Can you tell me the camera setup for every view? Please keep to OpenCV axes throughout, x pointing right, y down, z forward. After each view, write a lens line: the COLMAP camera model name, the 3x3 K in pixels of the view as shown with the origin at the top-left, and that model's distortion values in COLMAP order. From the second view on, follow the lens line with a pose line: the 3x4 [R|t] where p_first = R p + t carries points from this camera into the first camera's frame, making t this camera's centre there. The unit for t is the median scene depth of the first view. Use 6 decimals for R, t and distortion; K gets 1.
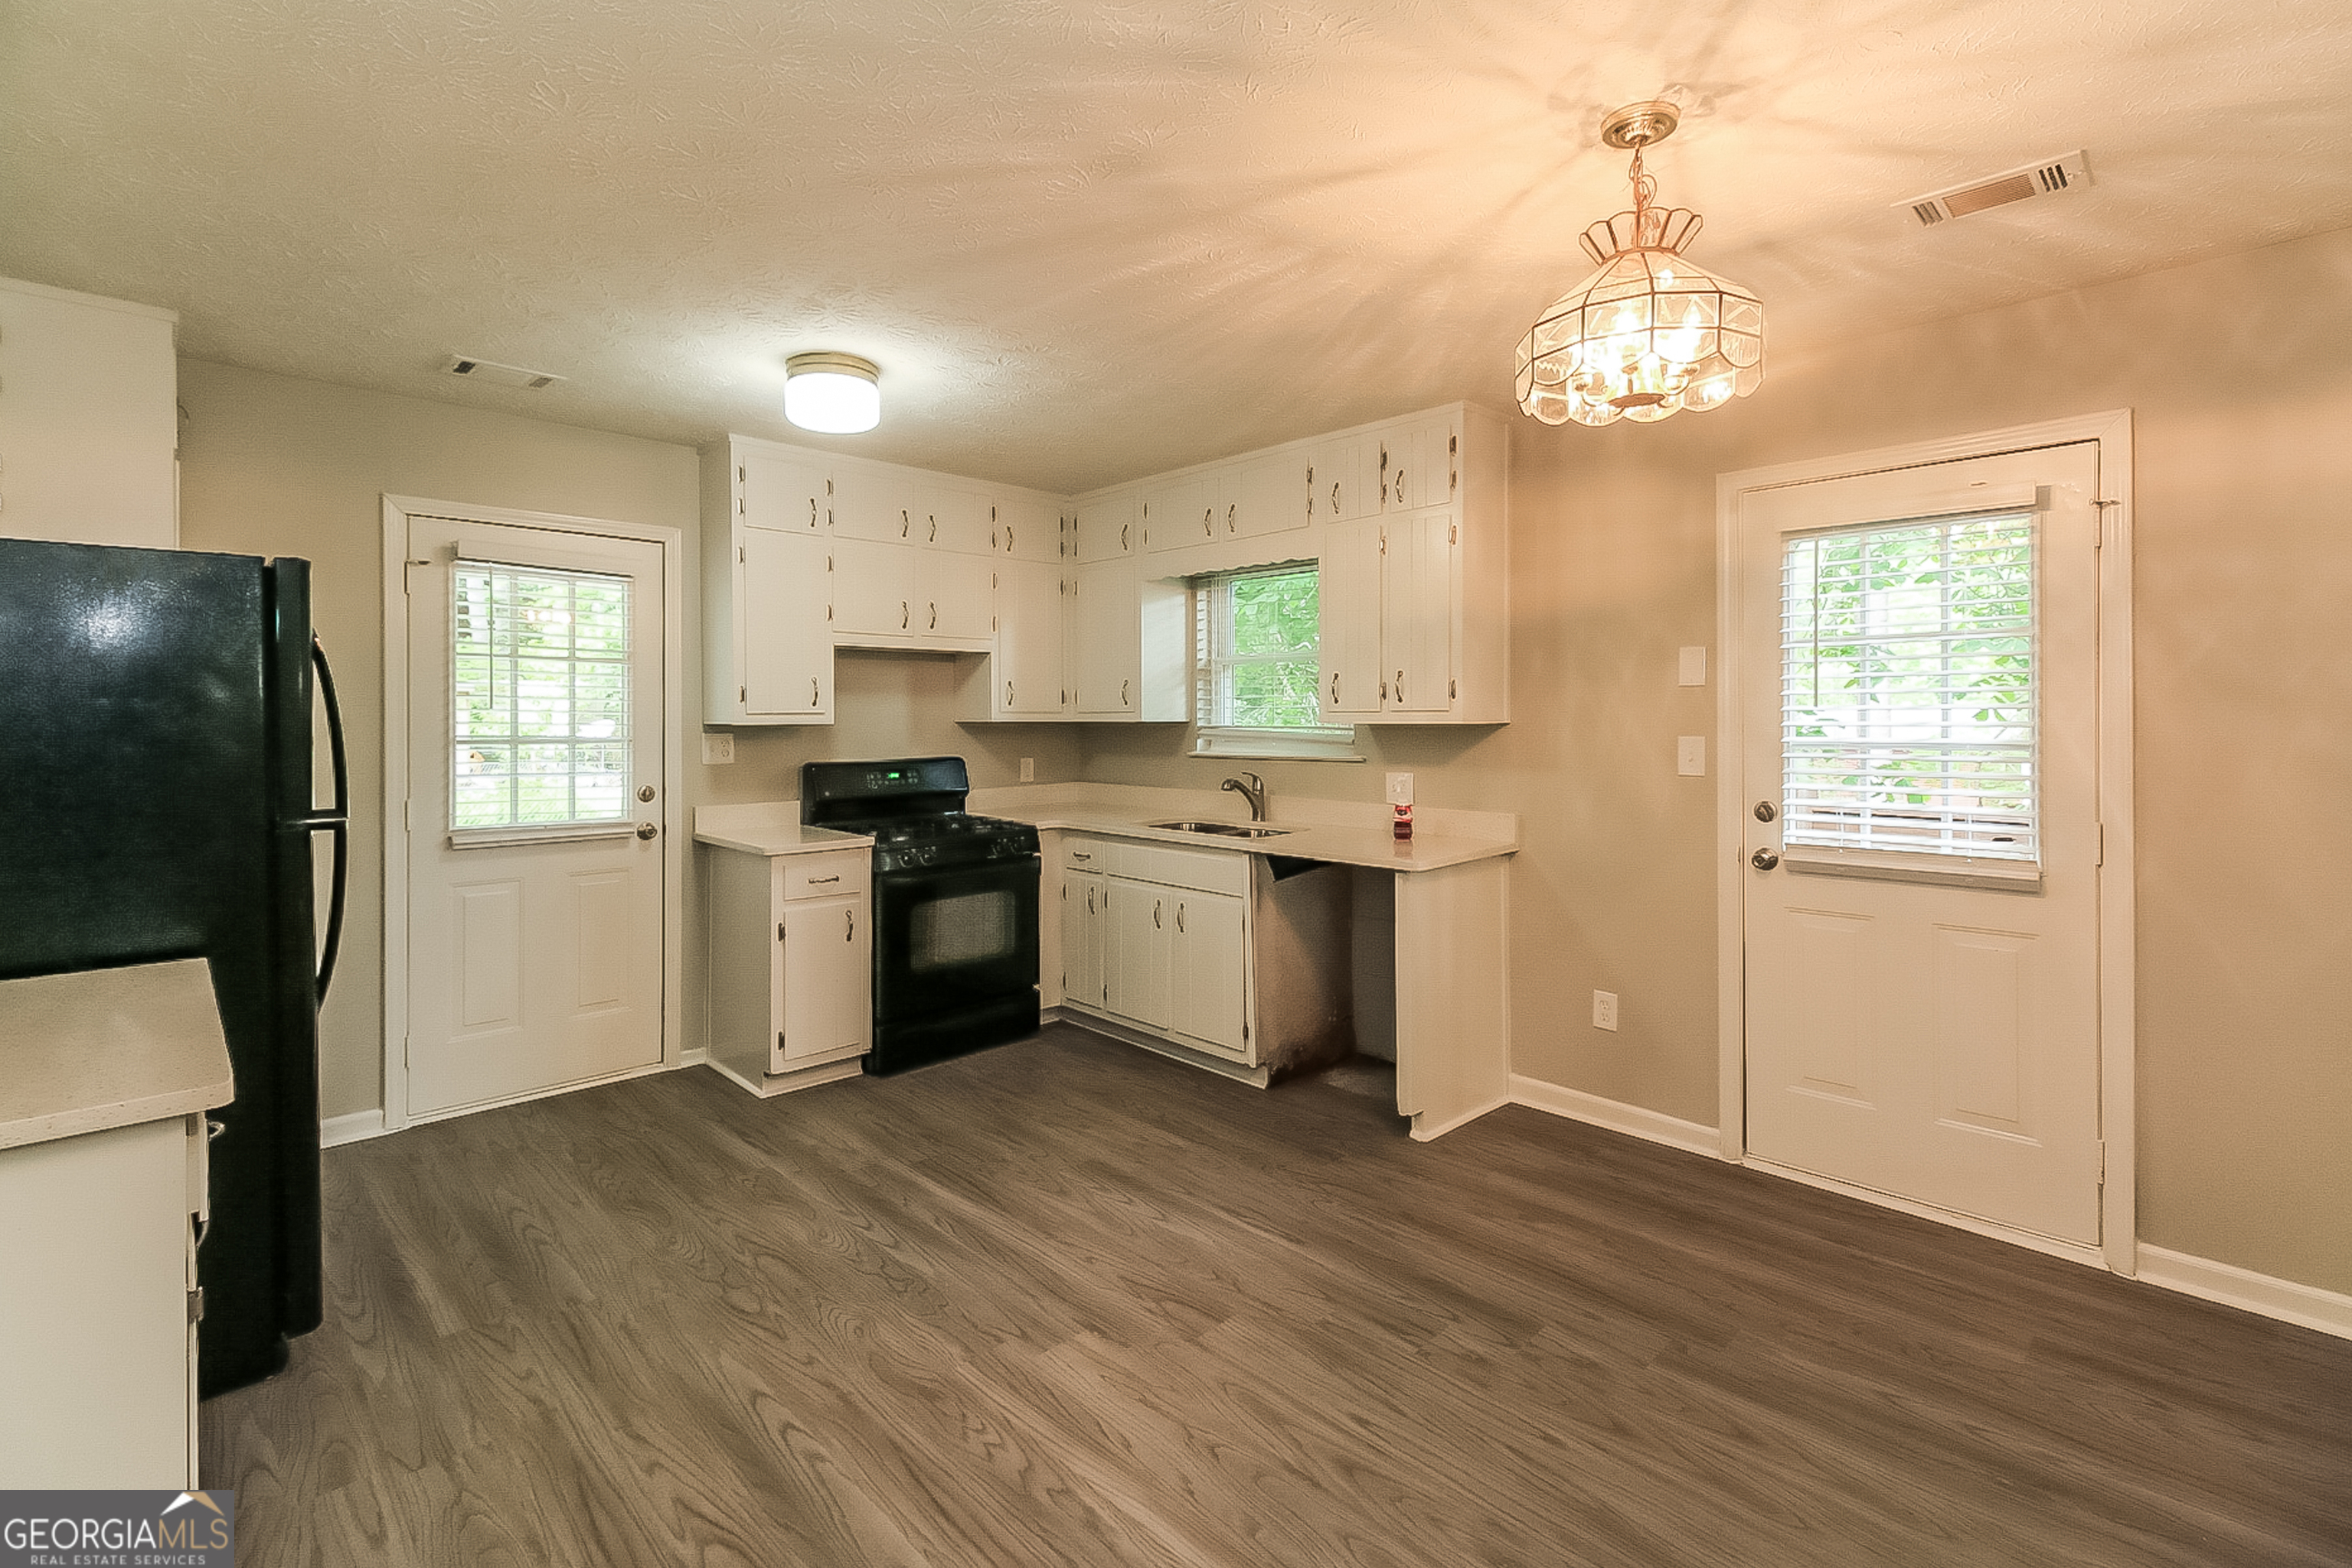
lens RADIAL K [[1082.8, 0, 1161.8], [0, 1082.8, 736.3], [0, 0, 1]] dist [0.036798, 0.000007]
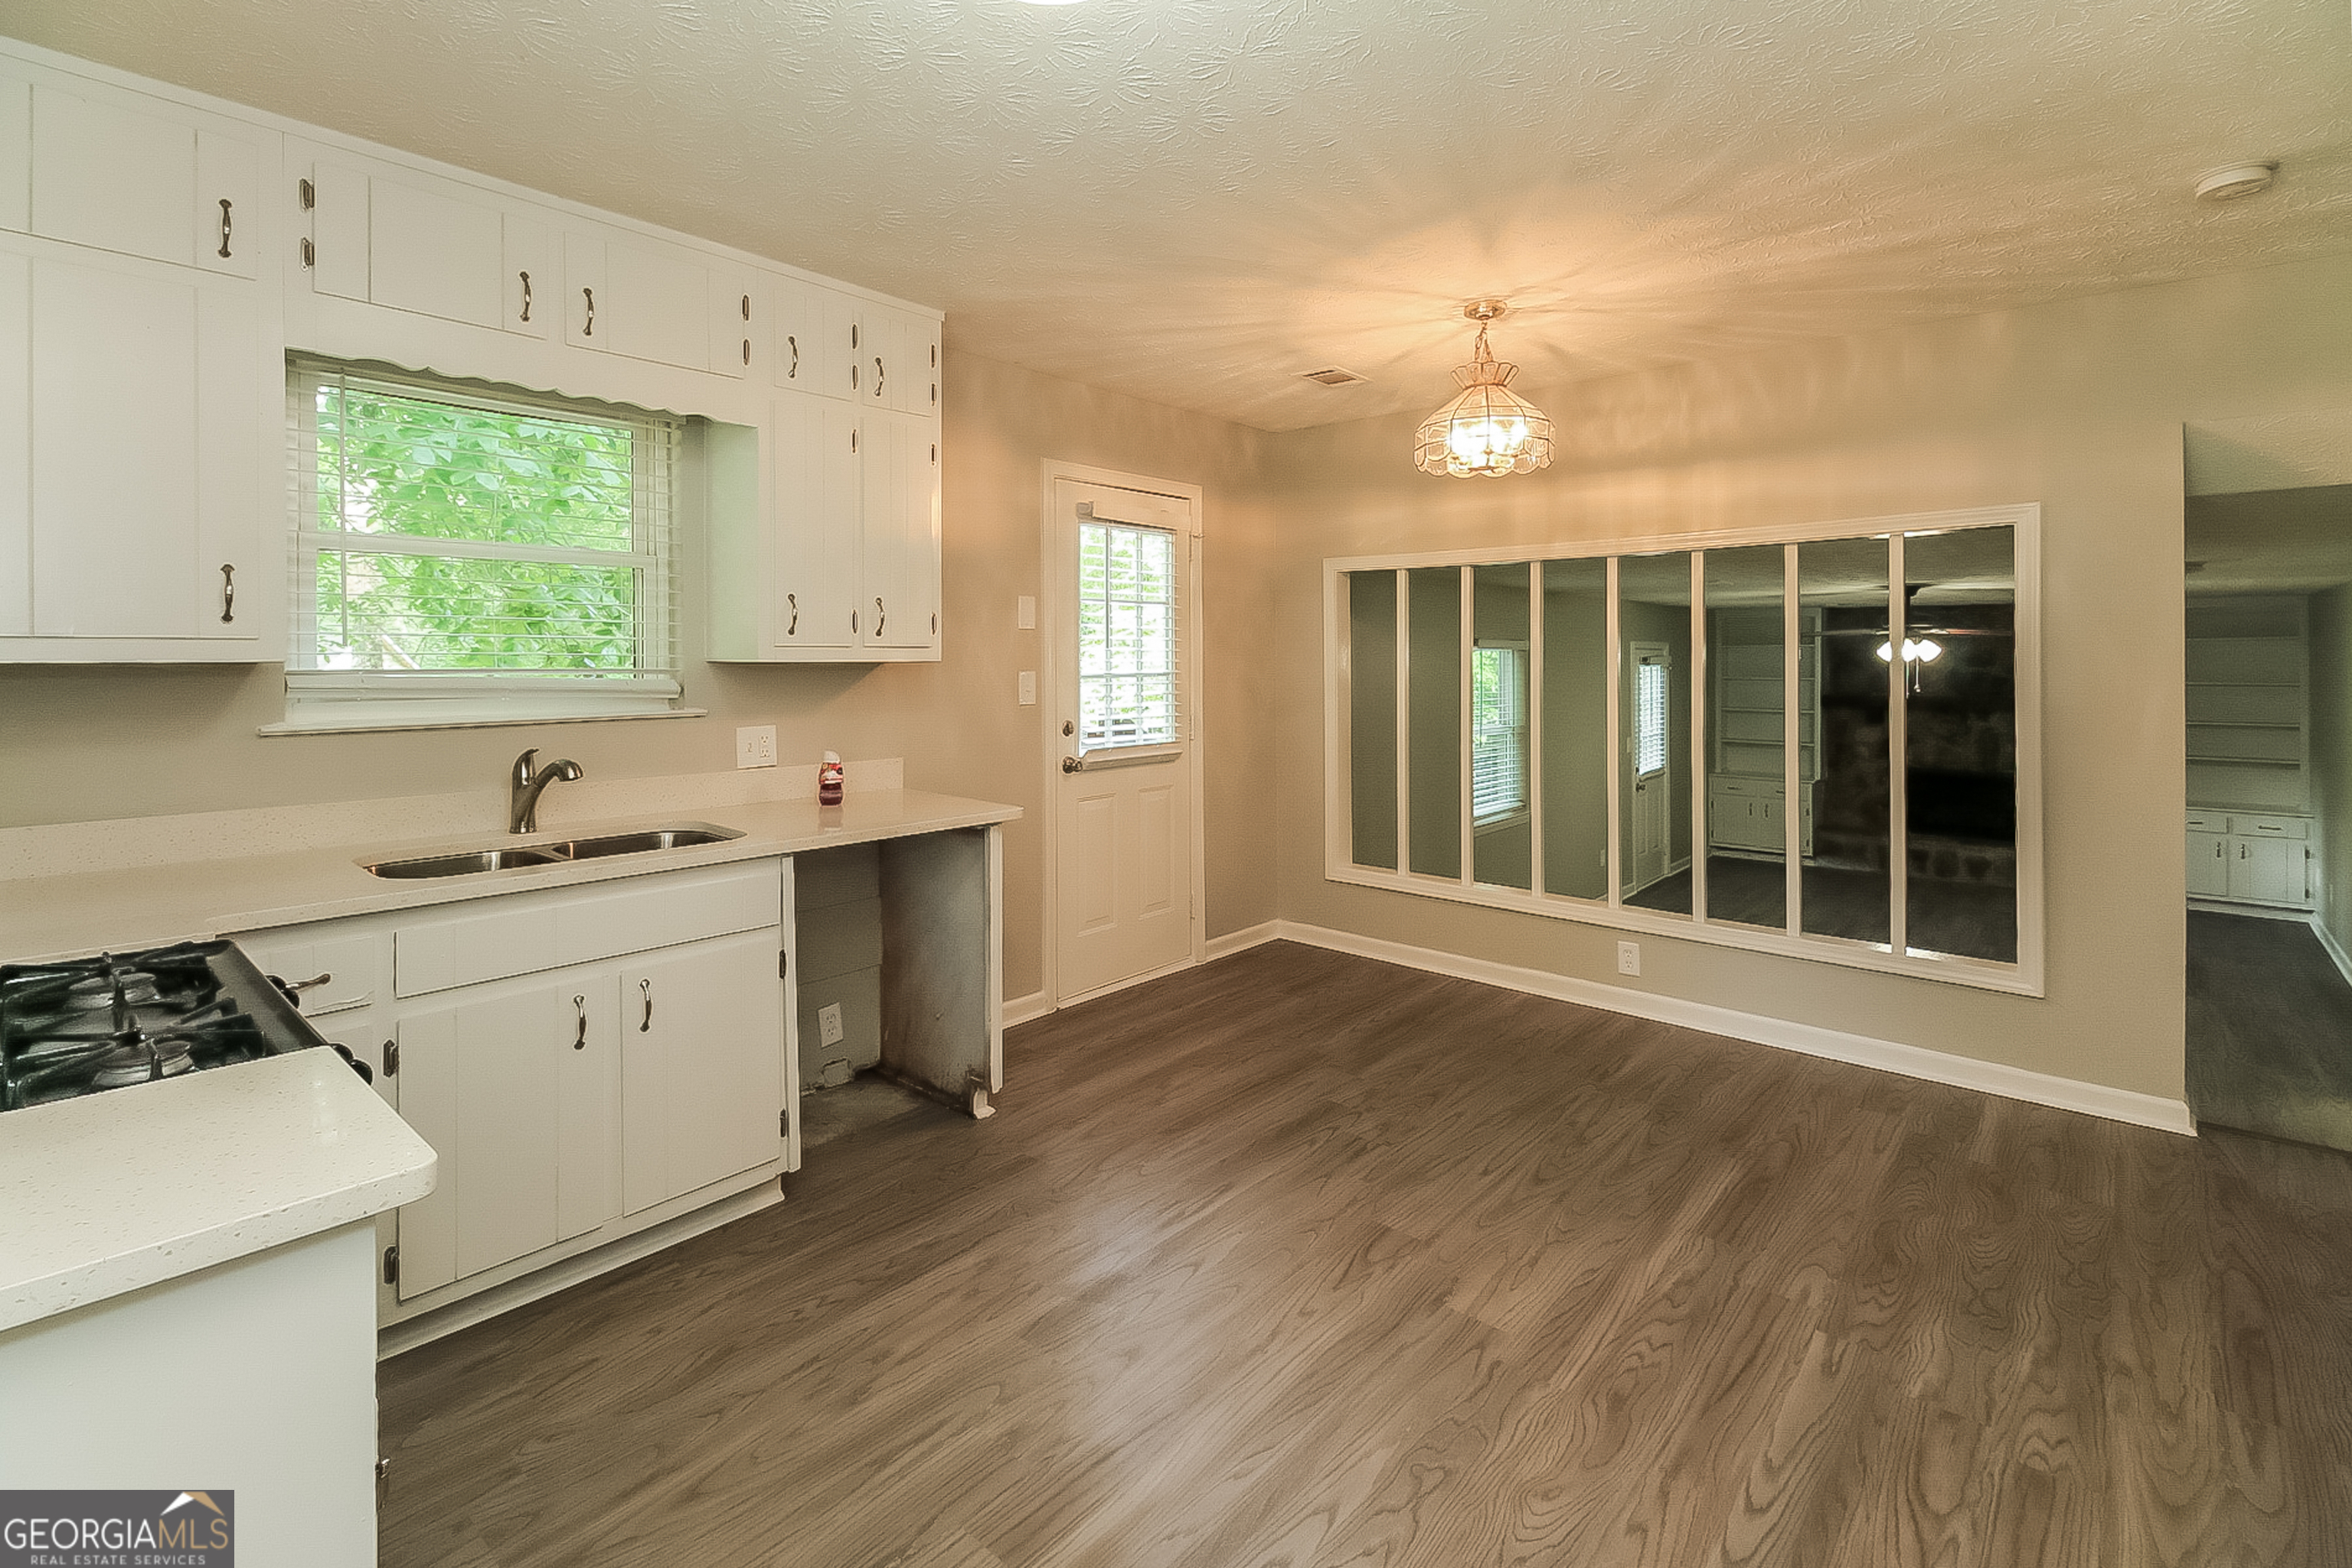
lens RADIAL K [[1075.8, 0, 1176.8], [0, 1075.8, 692.9], [0, 0, 1]] dist [0.024129, -0.009208]
pose [[-0.090789, -0.028672, 0.995457, -0.911626], [0.023647, 0.999242, 0.030938, -0.012248], [-0.995589, 0.026349, -0.090042, 1.240773]]
